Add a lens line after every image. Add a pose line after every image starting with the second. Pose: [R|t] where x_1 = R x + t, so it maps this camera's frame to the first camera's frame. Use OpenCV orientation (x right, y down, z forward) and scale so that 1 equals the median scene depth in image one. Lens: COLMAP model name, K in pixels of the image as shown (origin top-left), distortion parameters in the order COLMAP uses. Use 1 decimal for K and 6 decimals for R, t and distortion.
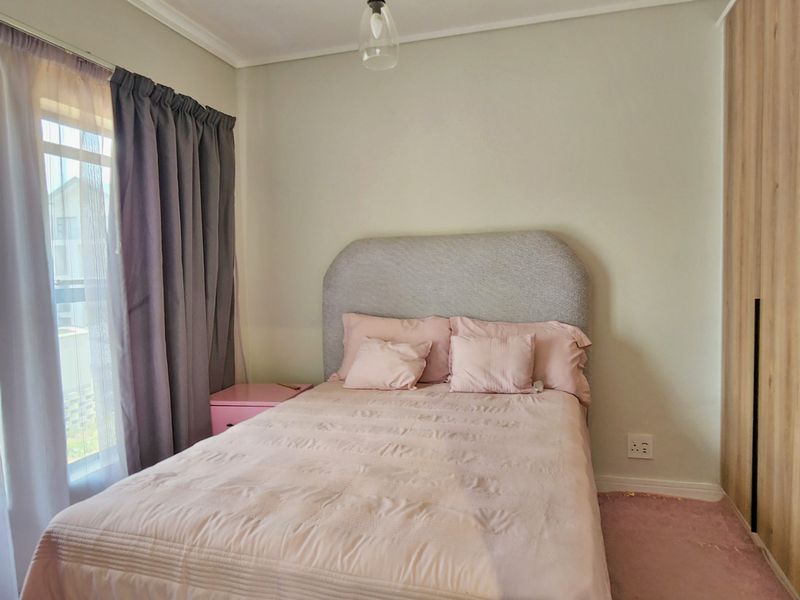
lens RADIAL K [[542.4, 0, 403.8], [0, 542.4, 302.4], [0, 0, 1]] dist [-0.000665, -0.001895]
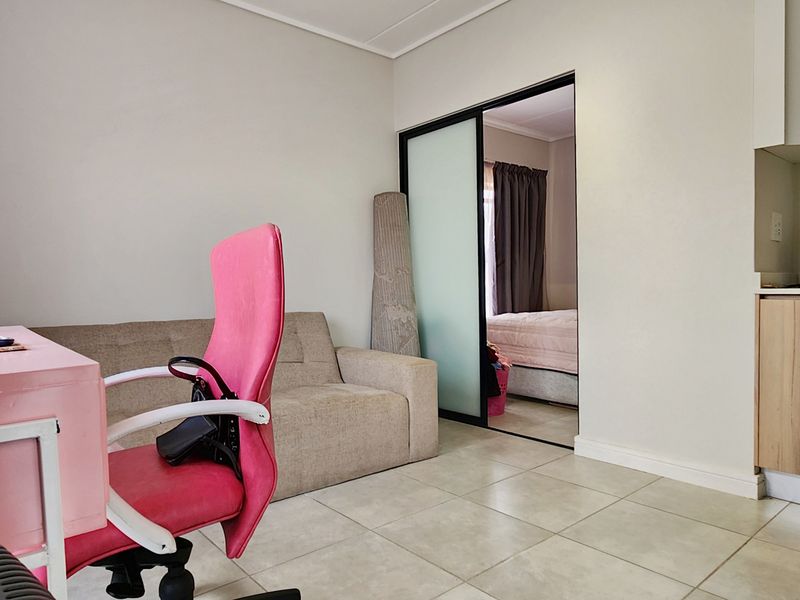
lens RADIAL K [[542.4, 0, 403.8], [0, 542.4, 302.4], [0, 0, 1]] dist [-0.000665, -0.001895]
pose [[0.836157, 0.028923, -0.547727, 0.394439], [-0.035026, 0.999386, -0.000697, 0.170560], [0.547371, 0.019767, 0.836657, -1.046981]]
